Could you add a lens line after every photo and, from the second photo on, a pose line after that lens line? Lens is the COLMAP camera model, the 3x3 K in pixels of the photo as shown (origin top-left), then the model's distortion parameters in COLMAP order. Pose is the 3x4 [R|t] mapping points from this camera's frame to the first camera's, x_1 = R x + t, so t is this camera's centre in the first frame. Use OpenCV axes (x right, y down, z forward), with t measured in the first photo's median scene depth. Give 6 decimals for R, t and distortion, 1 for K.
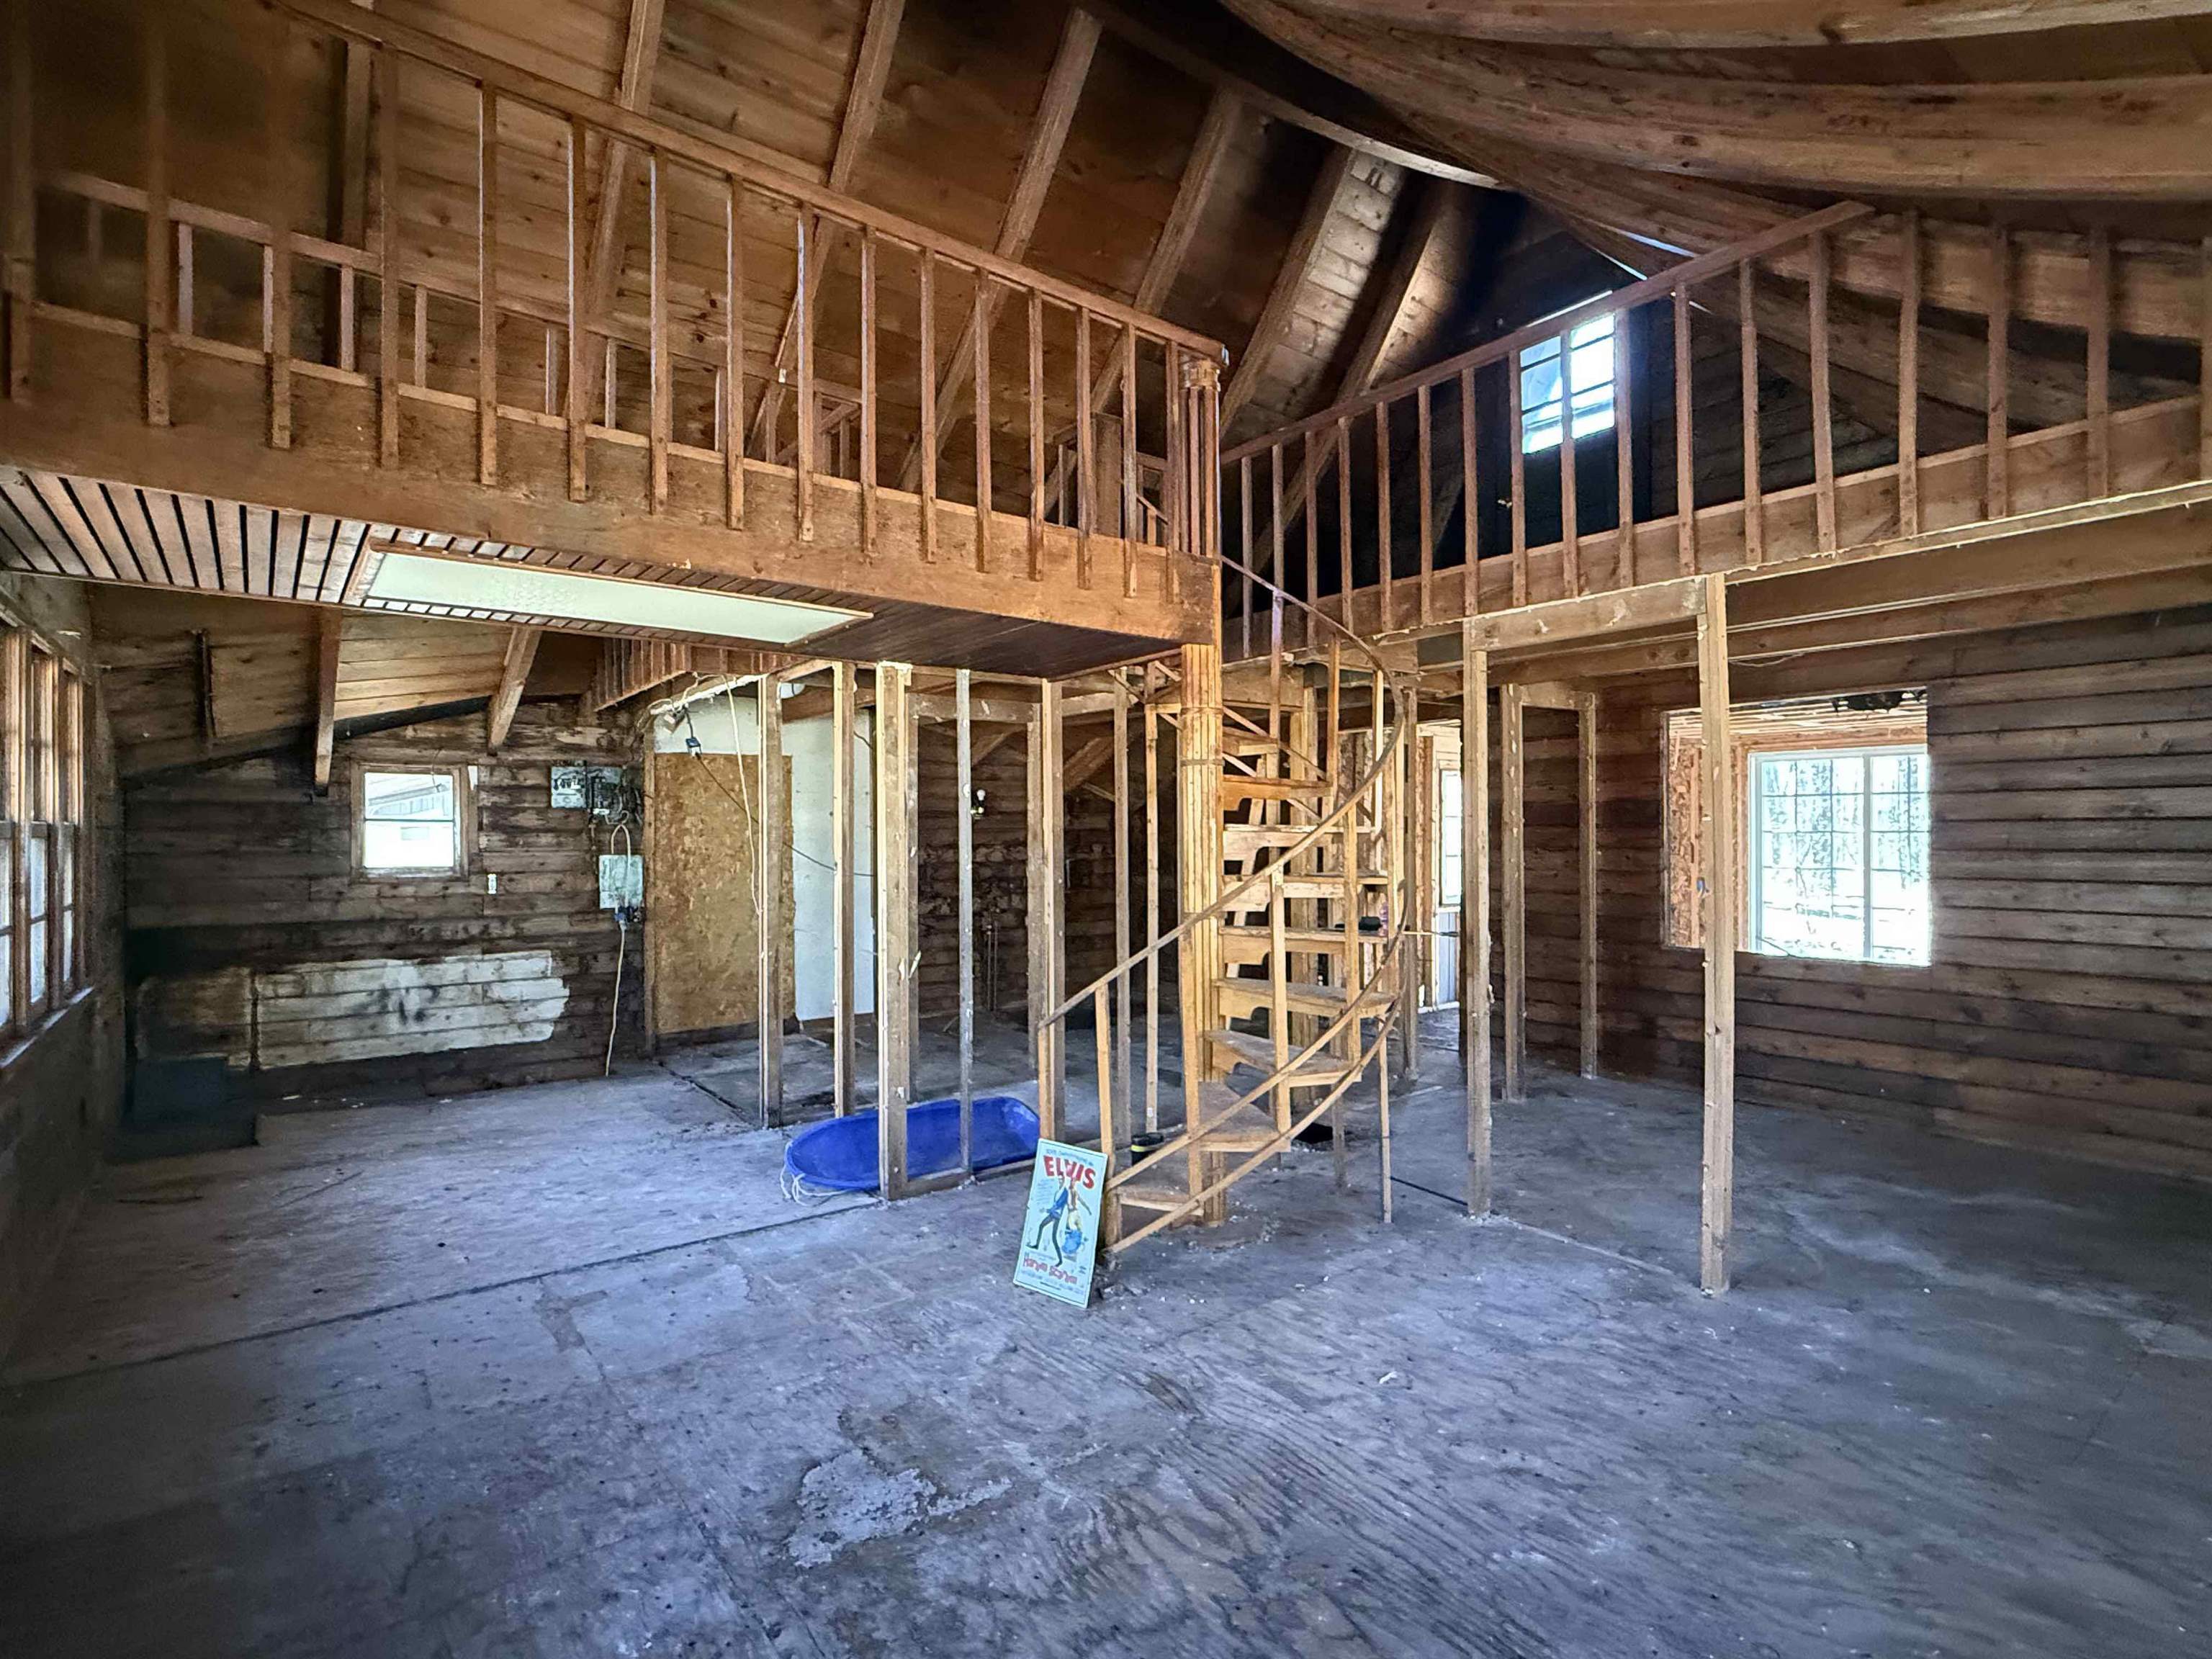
lens RADIAL K [[1090.4, 0, 1106.0], [0, 1090.4, 829.5], [0, 0, 1]] dist [-0.000025, 0.000121]
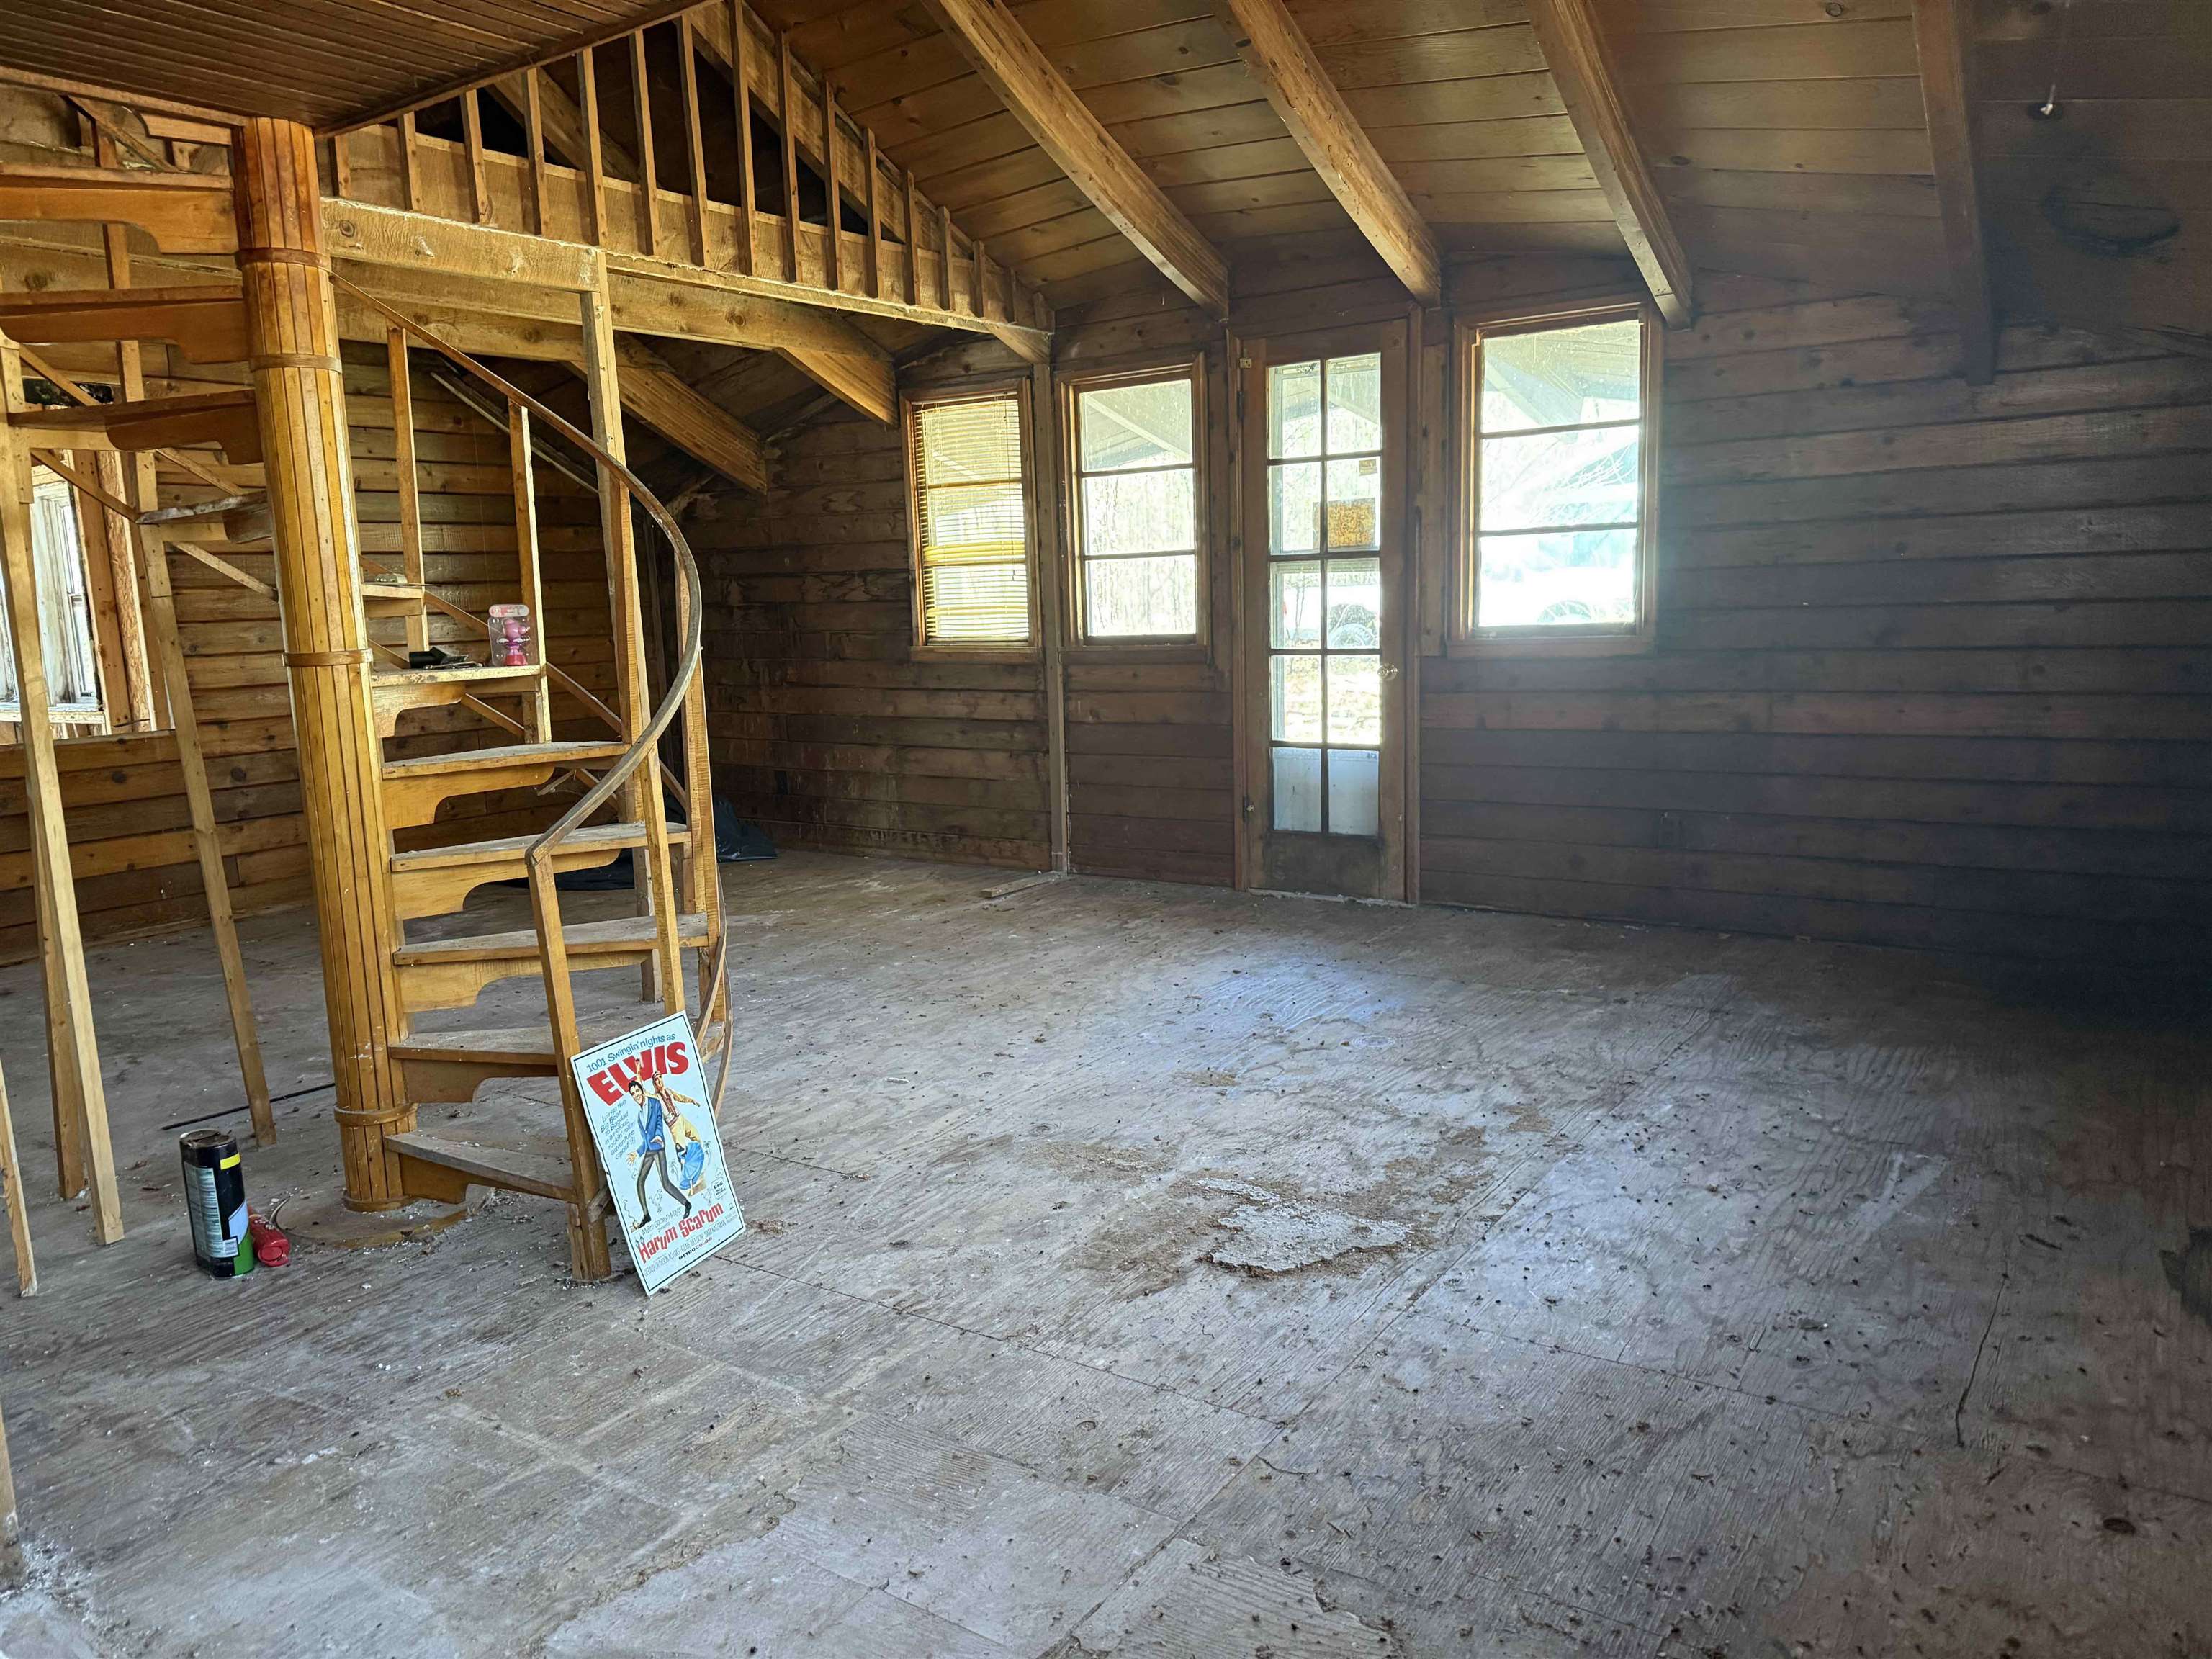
lens RADIAL K [[1548.6, 0, 1106.0], [0, 1548.6, 829.5], [0, 0, 1]] dist [0.070156, -0.001255]
pose [[-0.306995, -0.127983, 0.943066, -1.059057], [0.034470, 0.988771, 0.145407, 0.084173], [-0.951087, 0.077146, -0.299136, 1.197847]]
